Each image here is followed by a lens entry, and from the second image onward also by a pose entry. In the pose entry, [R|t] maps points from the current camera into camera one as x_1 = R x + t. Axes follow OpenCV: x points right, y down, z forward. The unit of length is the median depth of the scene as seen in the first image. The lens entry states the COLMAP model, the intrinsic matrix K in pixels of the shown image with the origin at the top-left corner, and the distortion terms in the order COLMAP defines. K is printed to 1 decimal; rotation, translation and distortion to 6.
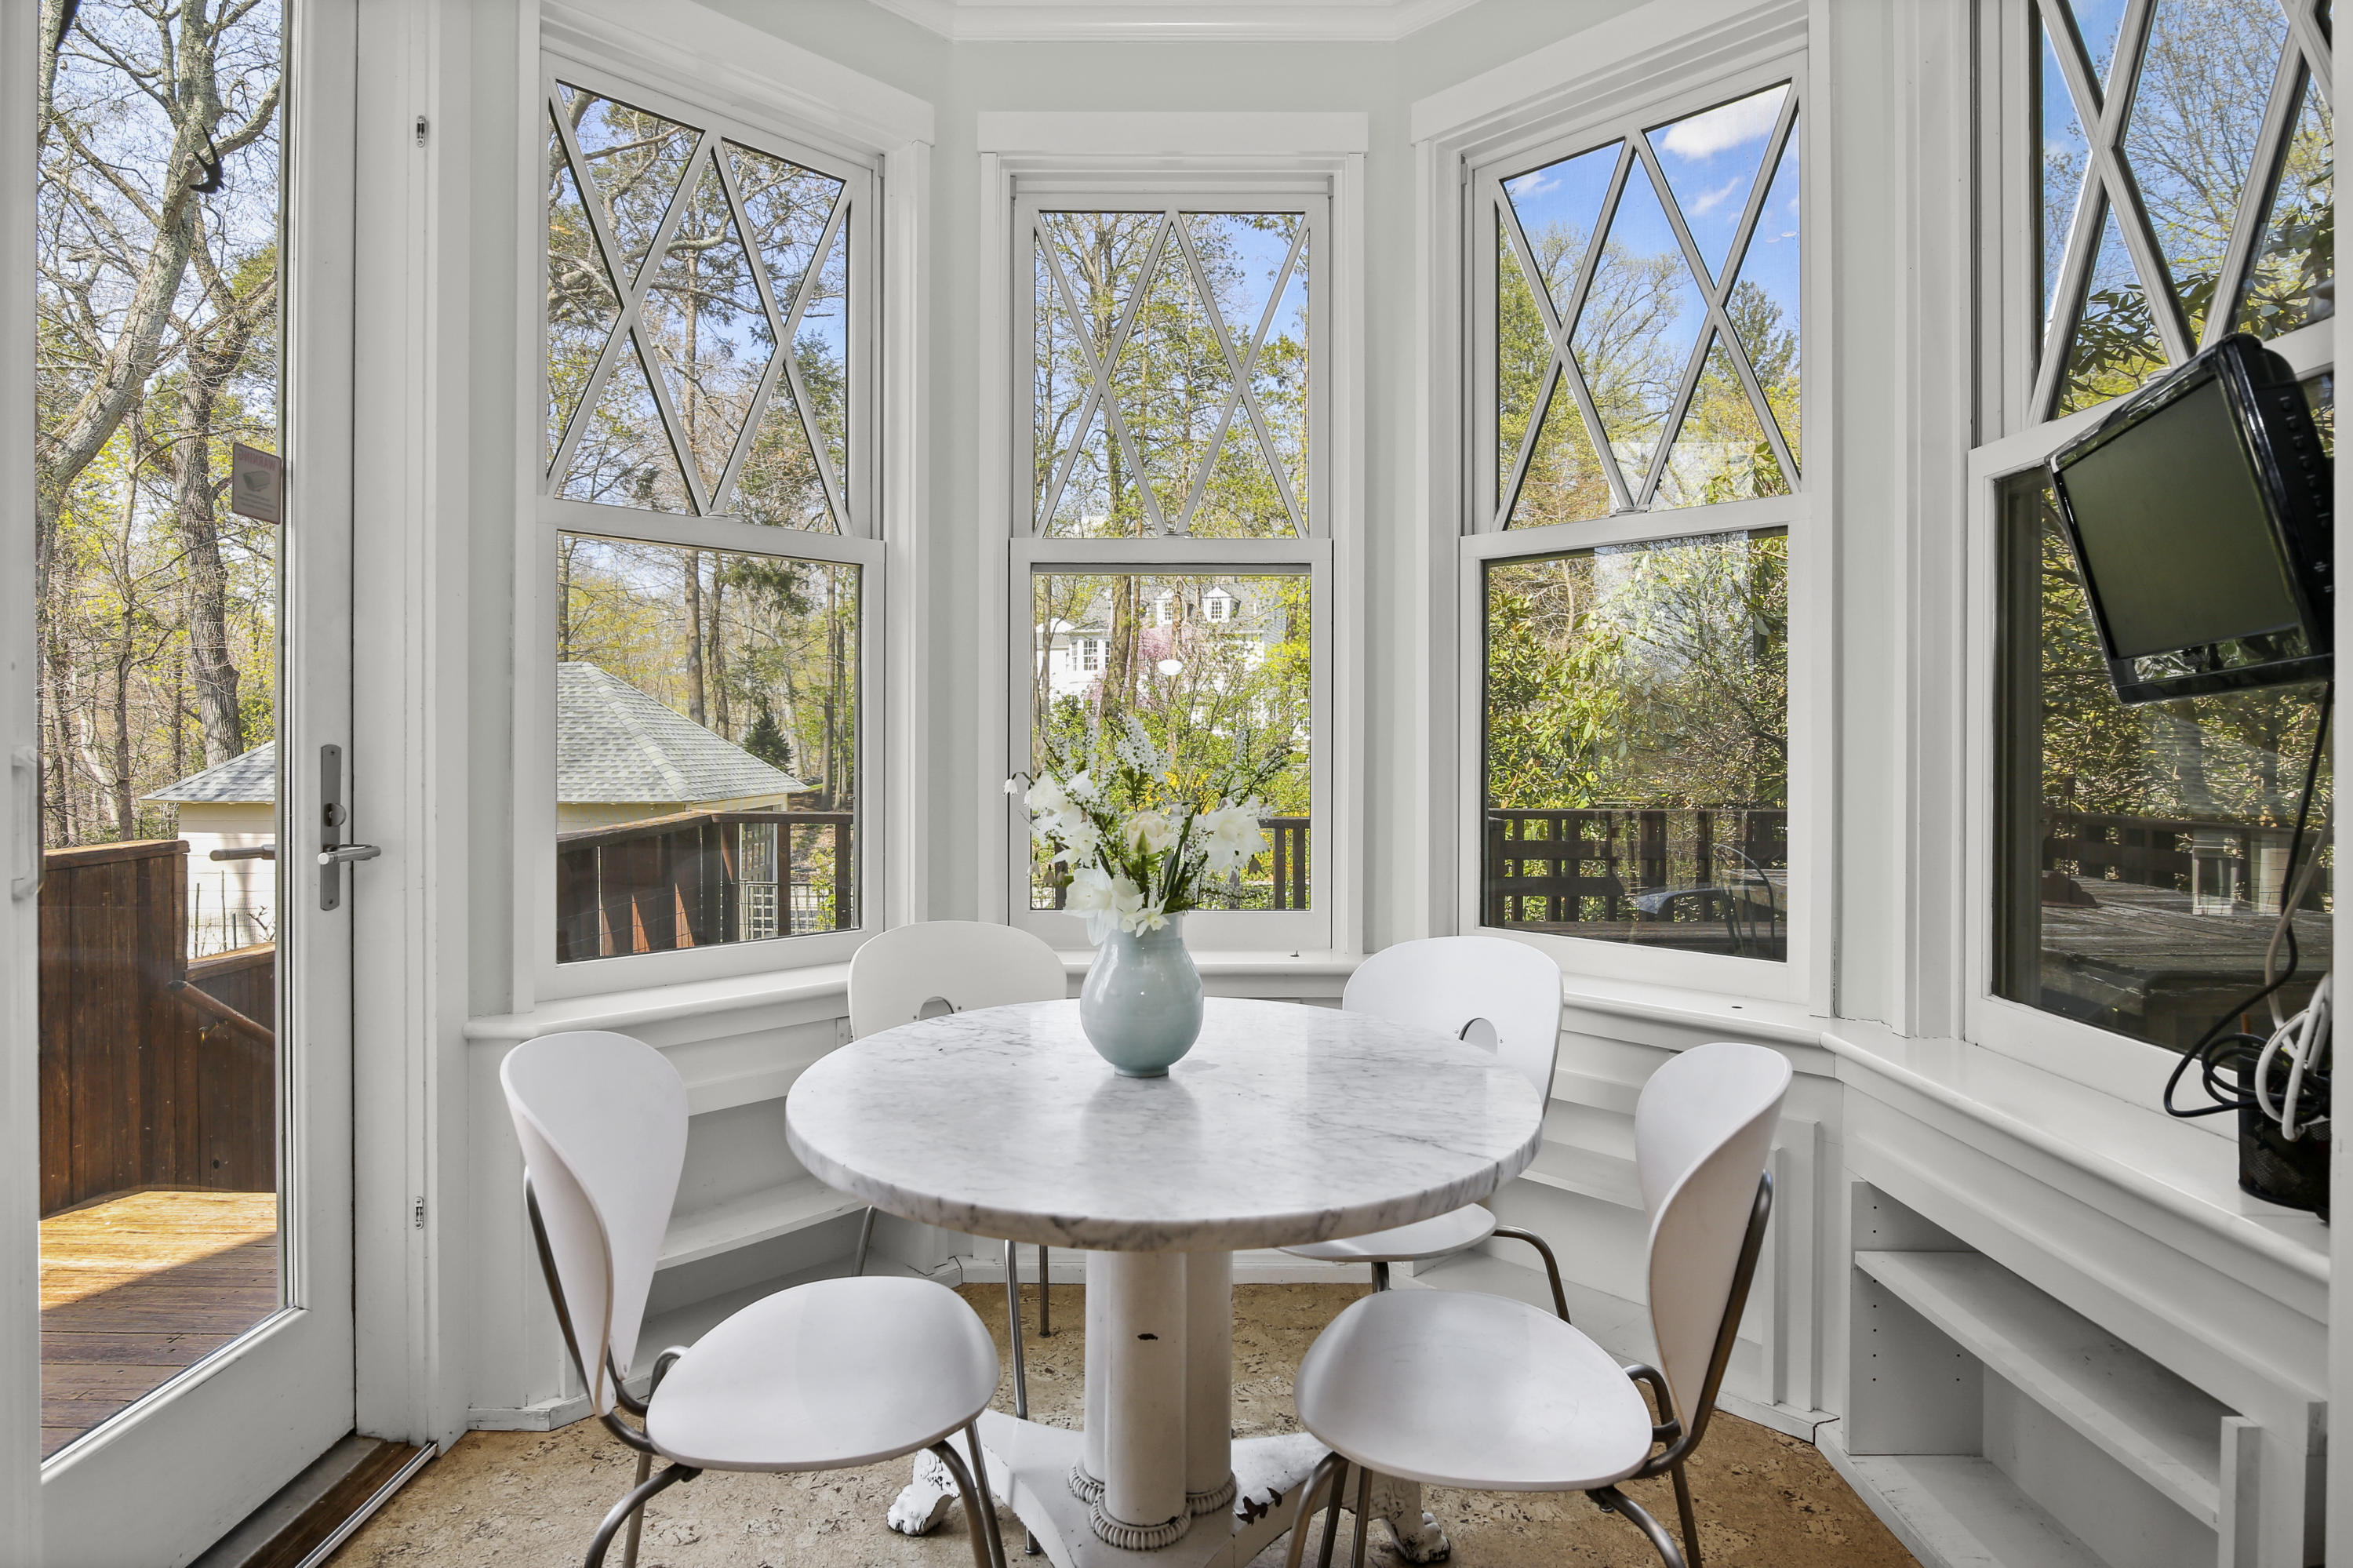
lens RADIAL K [[1284.6, 0, 1169.0], [0, 1284.6, 745.7], [0, 0, 1]] dist [-0.012859, -0.000777]
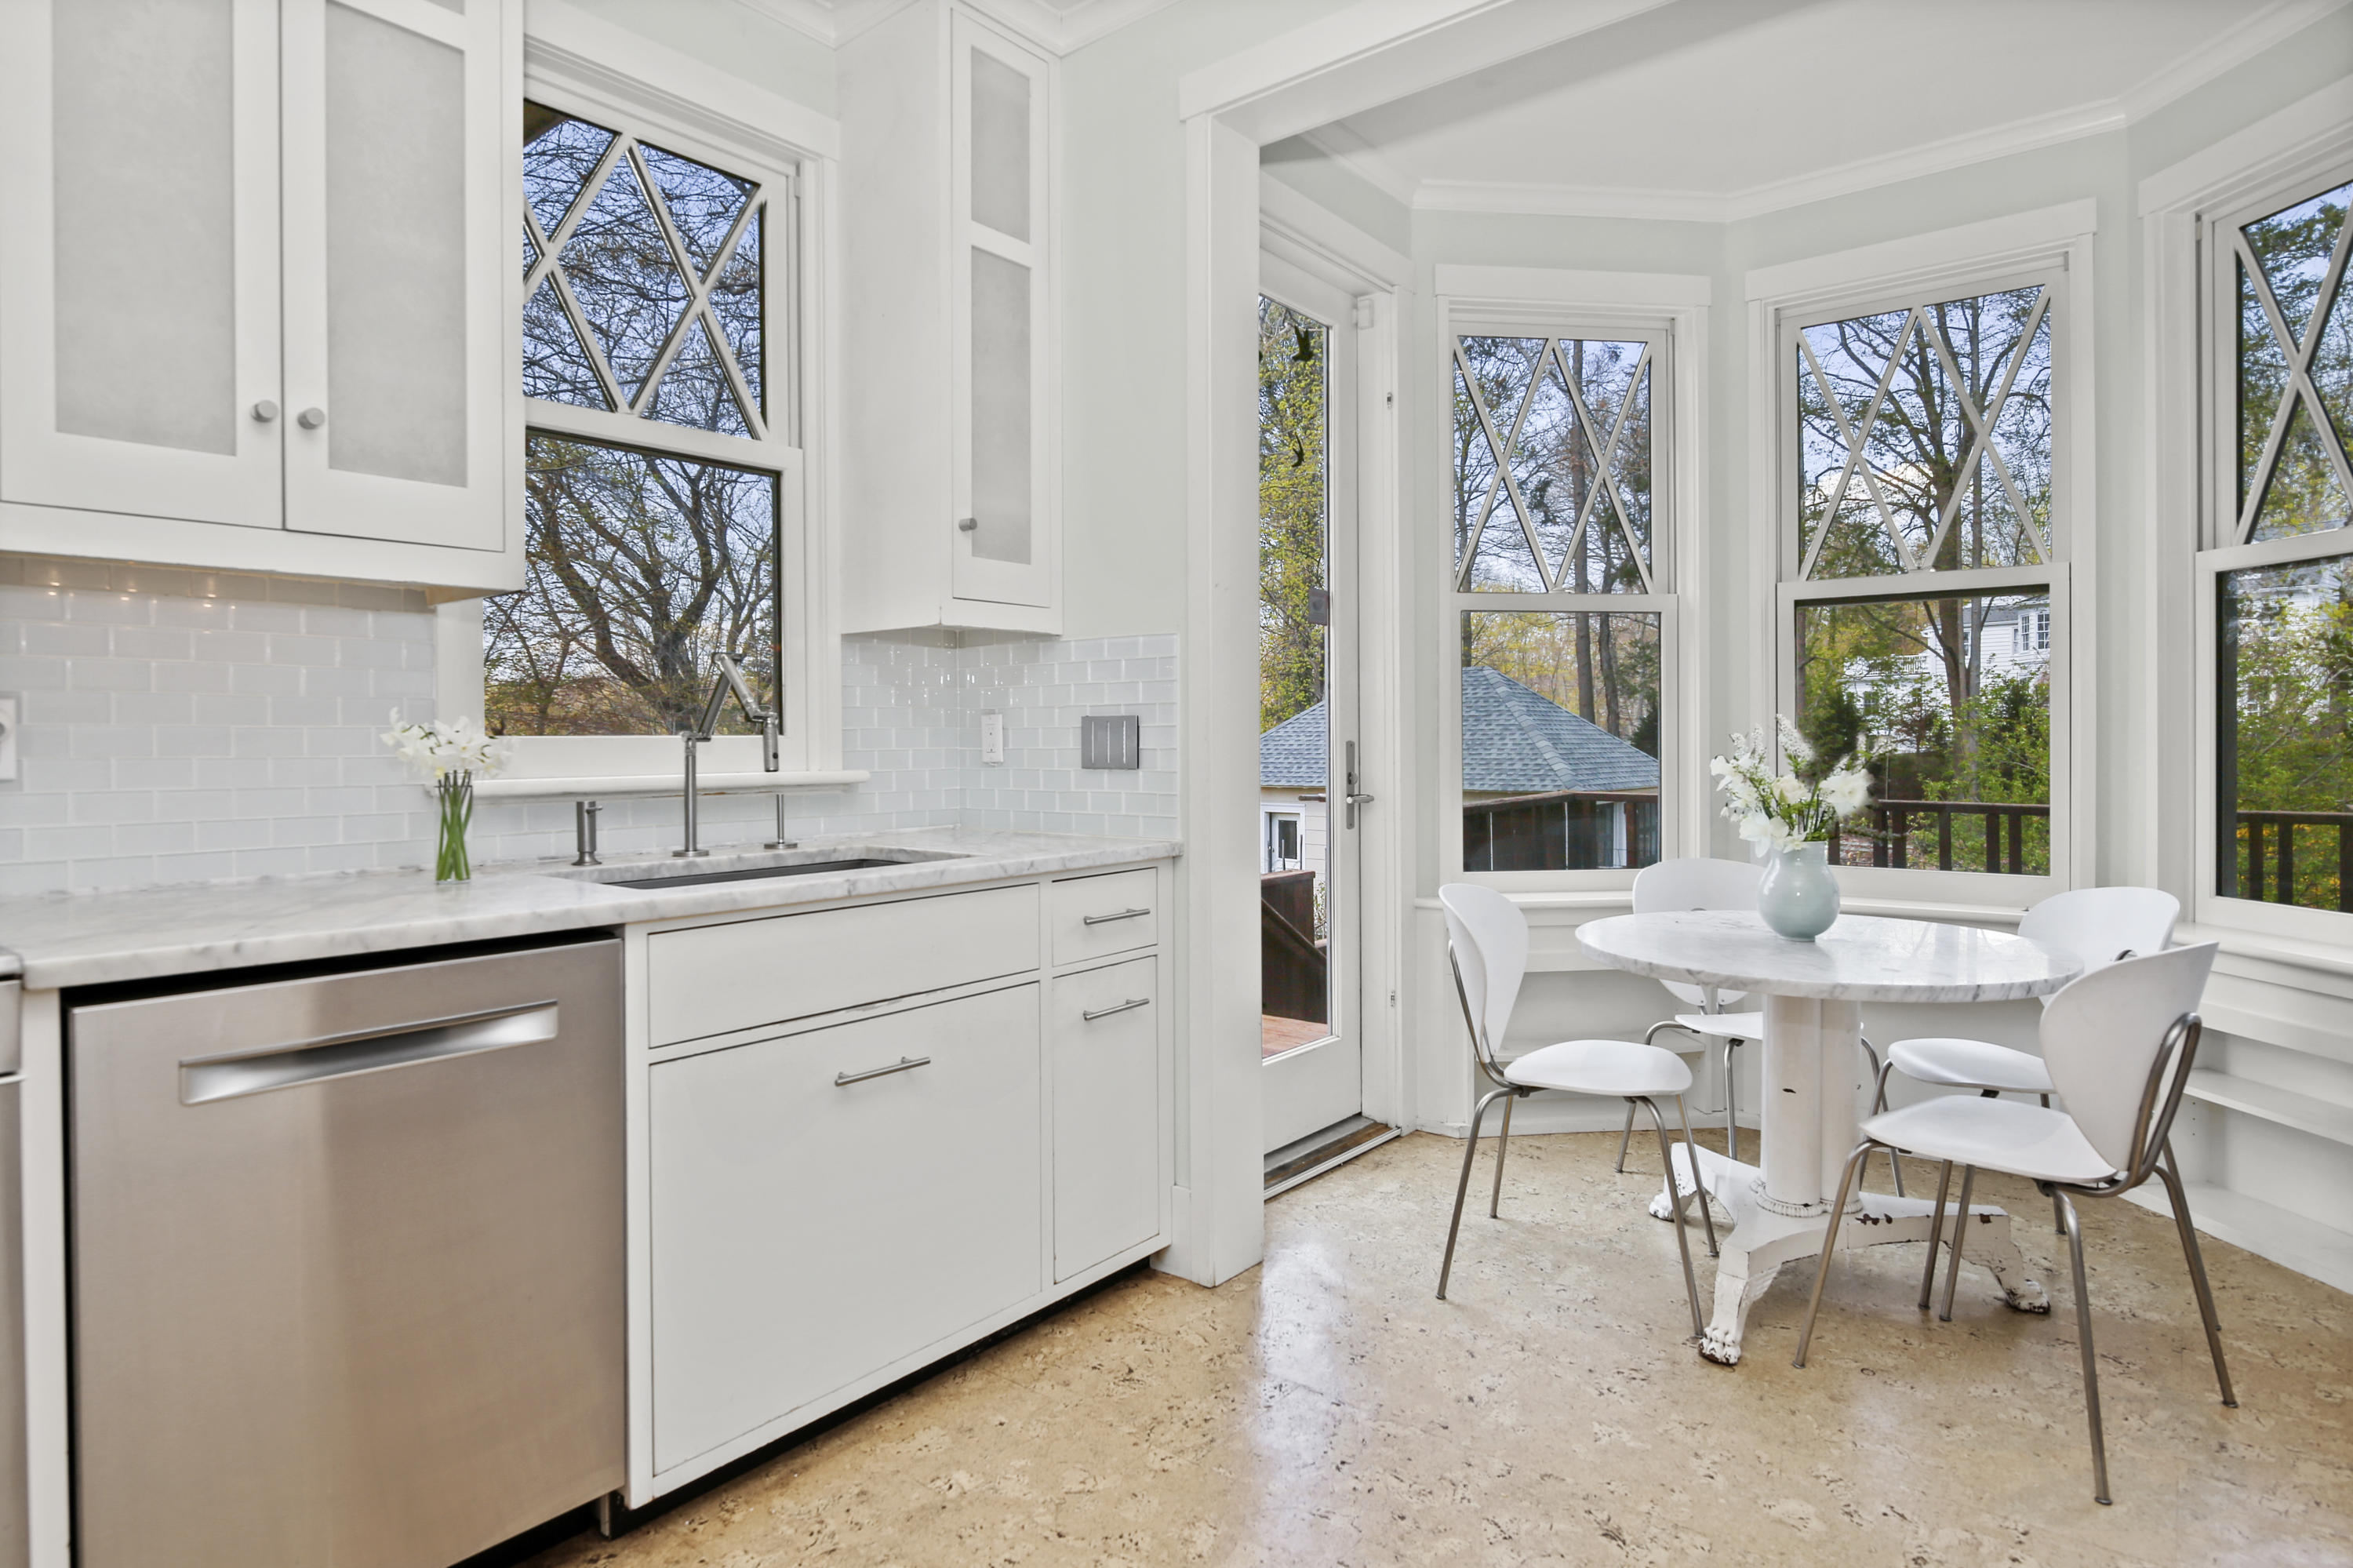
lens RADIAL K [[1284.6, 0, 1169.0], [0, 1284.6, 745.7], [0, 0, 1]] dist [-0.012859, -0.000777]
pose [[0.783464, -0.003095, -0.621430, 0.279196], [0.005859, 0.999980, 0.002406, 0.000111], [0.621410, -0.005526, 0.783466, -0.584811]]
